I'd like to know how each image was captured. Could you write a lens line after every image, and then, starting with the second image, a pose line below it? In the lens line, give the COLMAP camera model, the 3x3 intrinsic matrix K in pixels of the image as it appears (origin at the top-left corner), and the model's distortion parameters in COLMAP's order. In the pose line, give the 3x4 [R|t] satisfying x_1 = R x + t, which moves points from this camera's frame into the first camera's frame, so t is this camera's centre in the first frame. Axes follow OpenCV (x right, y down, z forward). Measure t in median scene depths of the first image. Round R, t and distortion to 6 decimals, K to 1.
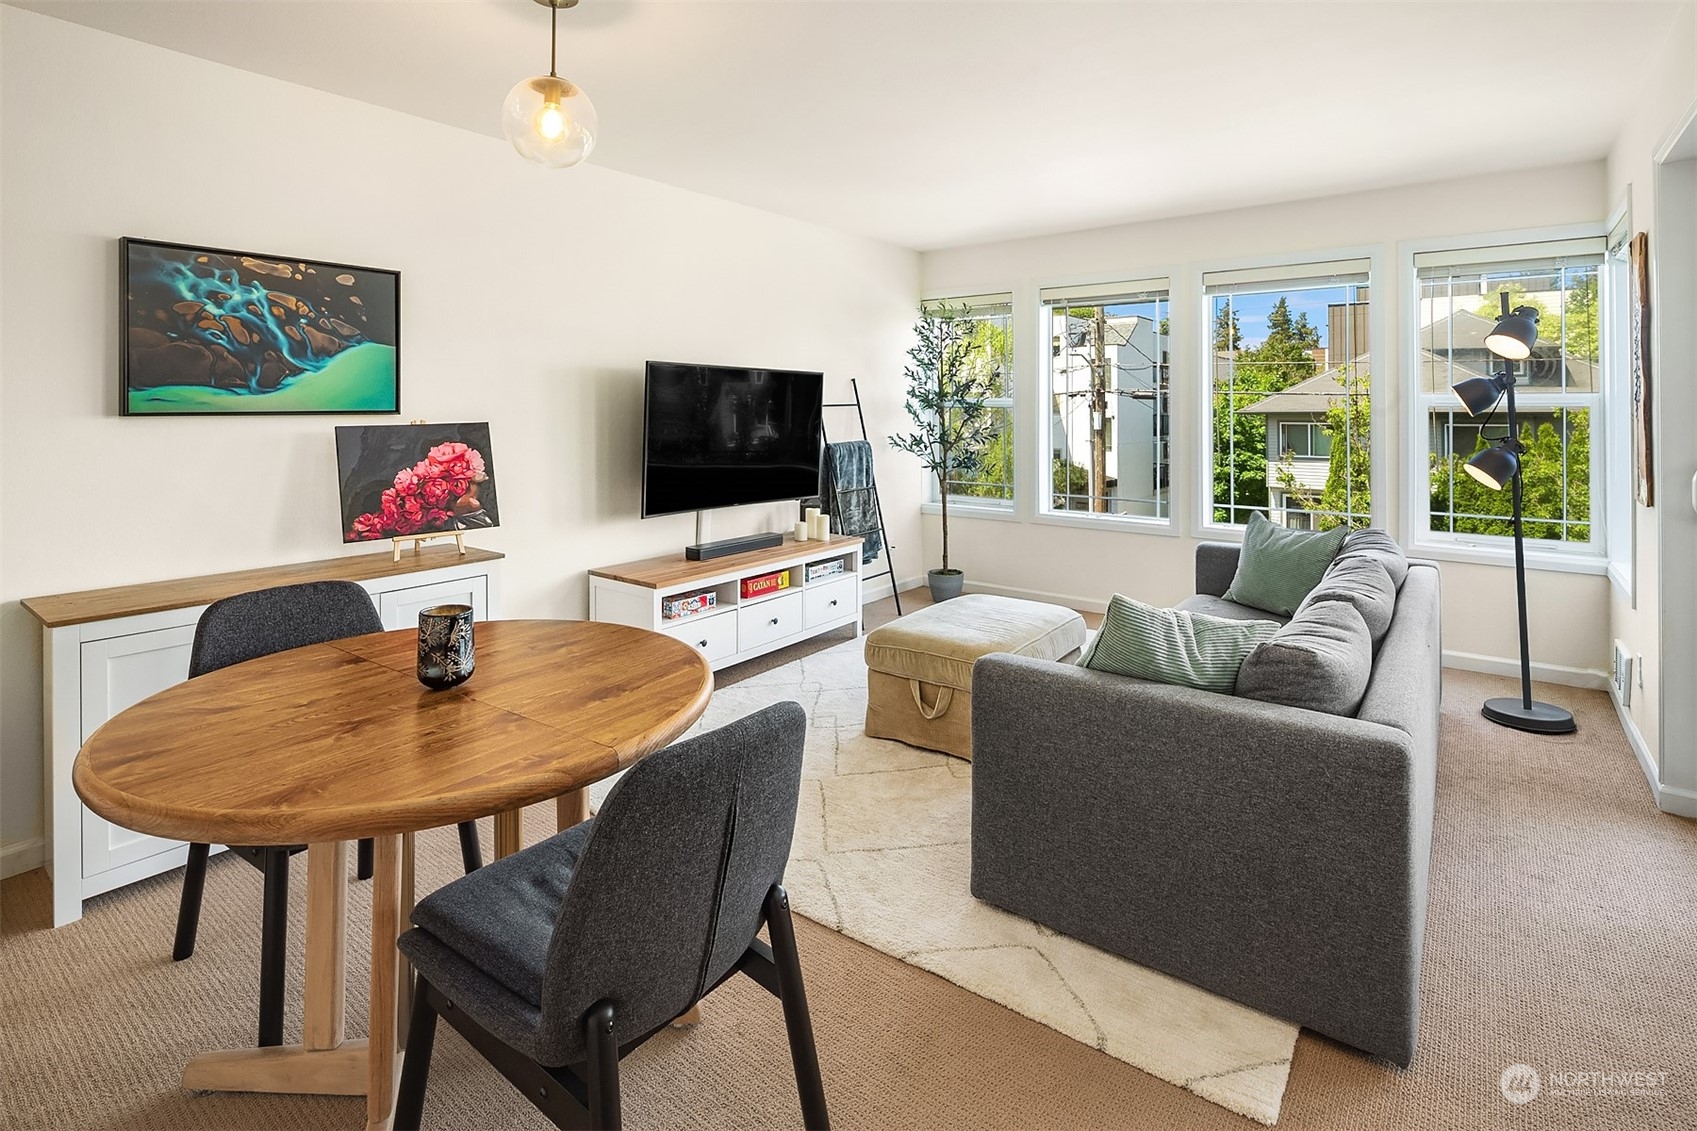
lens RADIAL K [[828.1, 0, 847.7], [0, 828.1, 409.3], [0, 0, 1]] dist [0.006040, -0.005324]
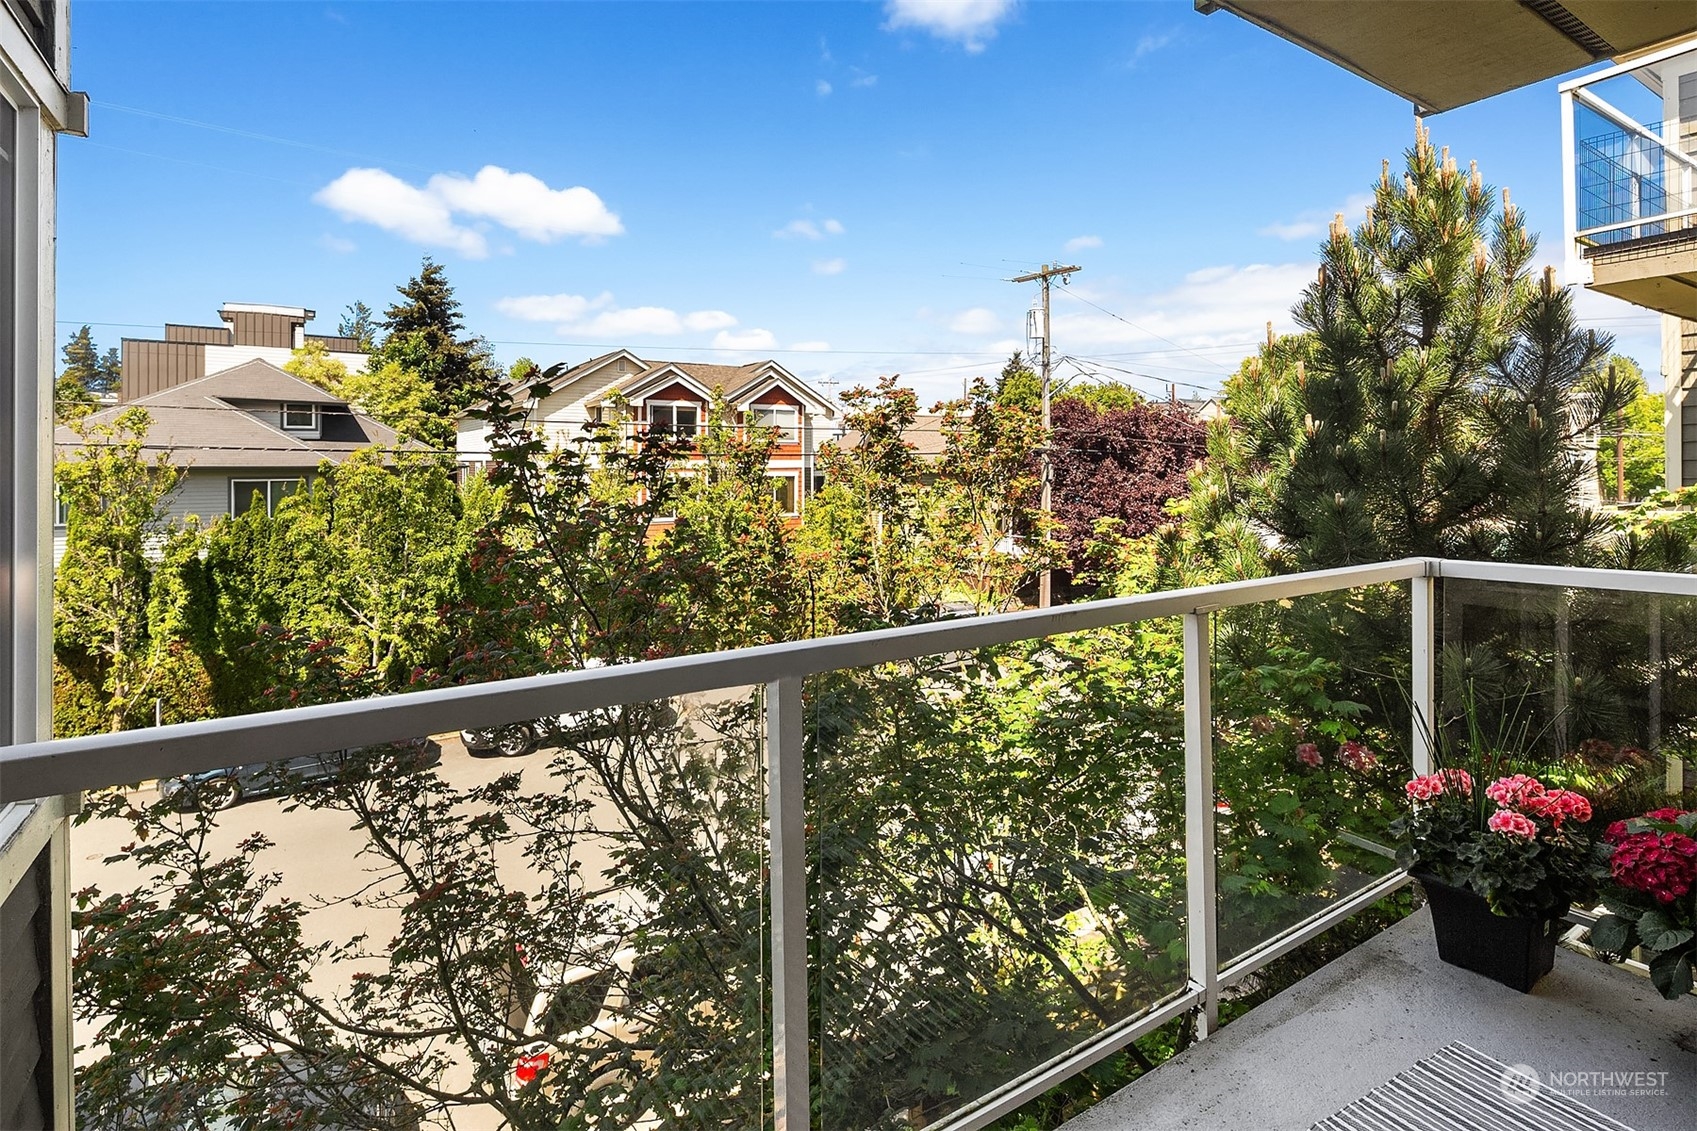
lens RADIAL K [[828.1, 0, 842.8], [0, 828.1, 449.6], [0, 0, 1]] dist [0.006040, -0.005324]
pose [[0.346461, 0.011255, 0.937997, 0.899227], [0.002576, 0.999913, -0.012949, -0.016346], [-0.938061, 0.006902, 0.346402, 0.454808]]
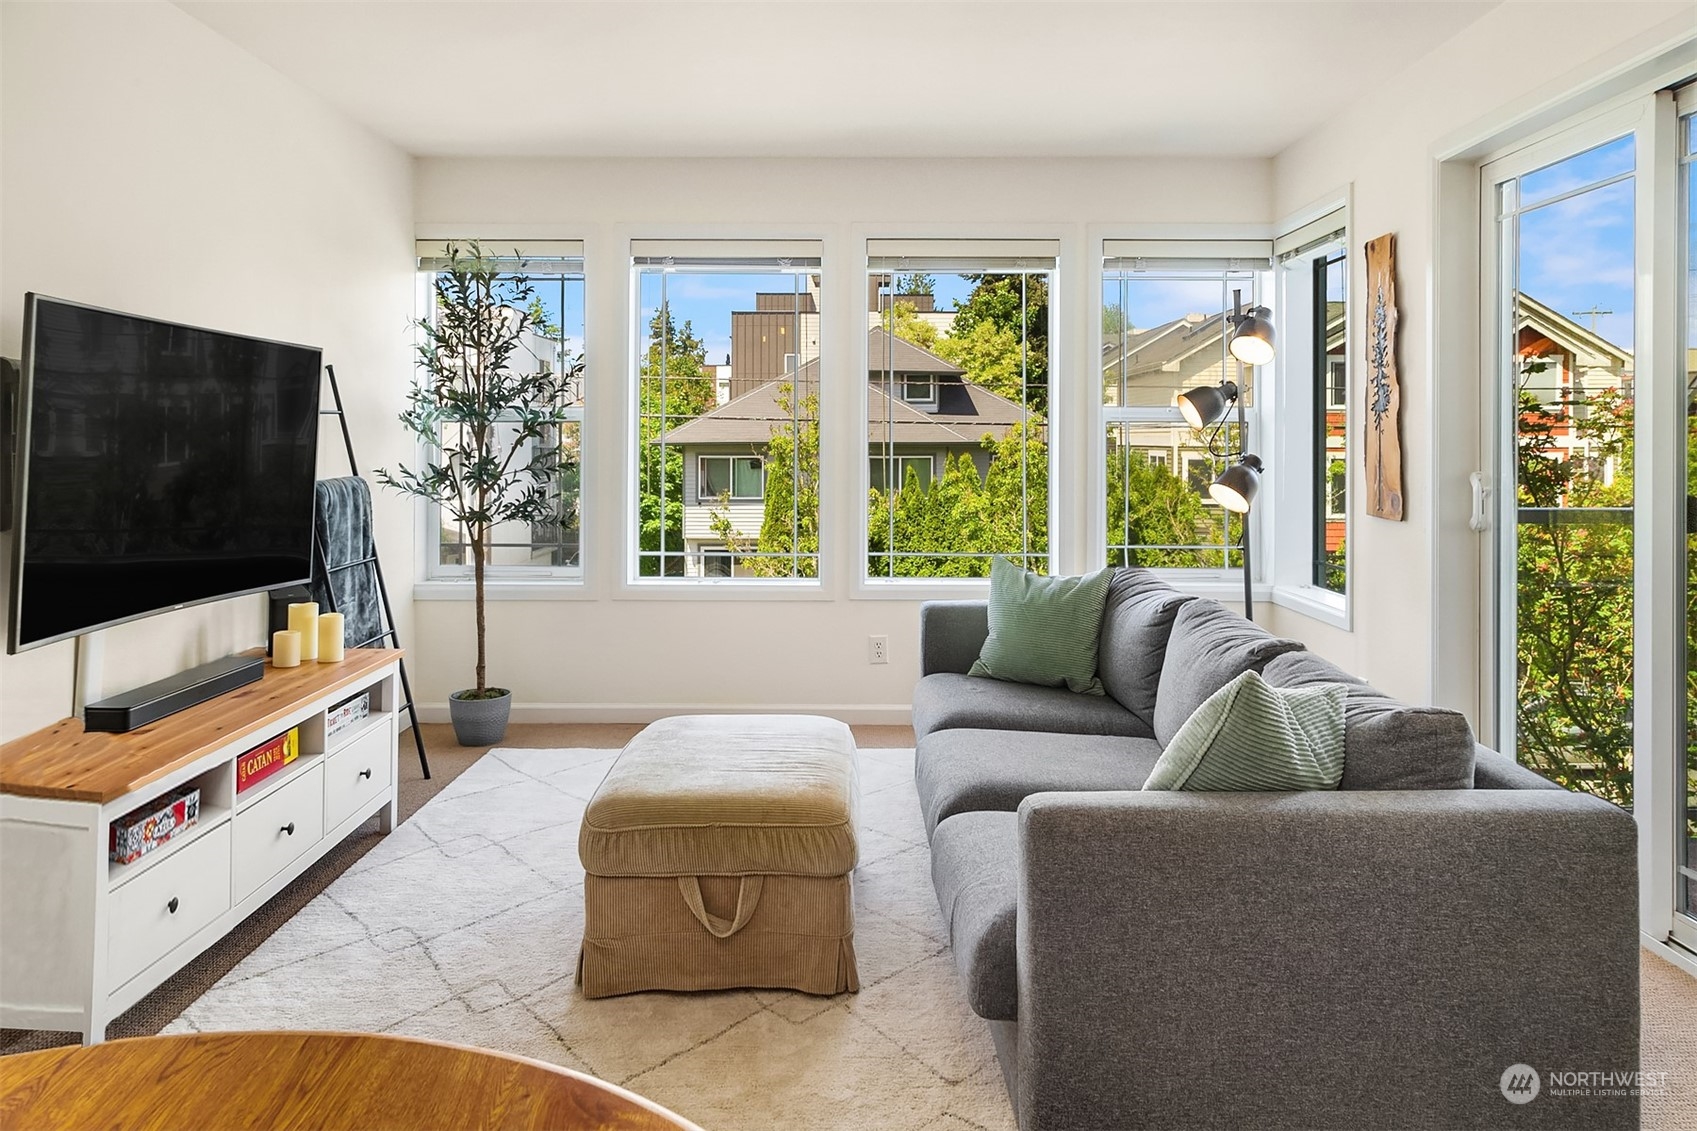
lens RADIAL K [[1171.3, 0, 853.8], [0, 1171.3, 432.7], [0, 0, 1]] dist [0.010865, -0.002564]
pose [[0.796830, 0.004442, 0.604187, -0.329568], [0.000188, 0.999971, -0.007600, 0.024307], [-0.604204, 0.006169, 0.796806, 0.283208]]
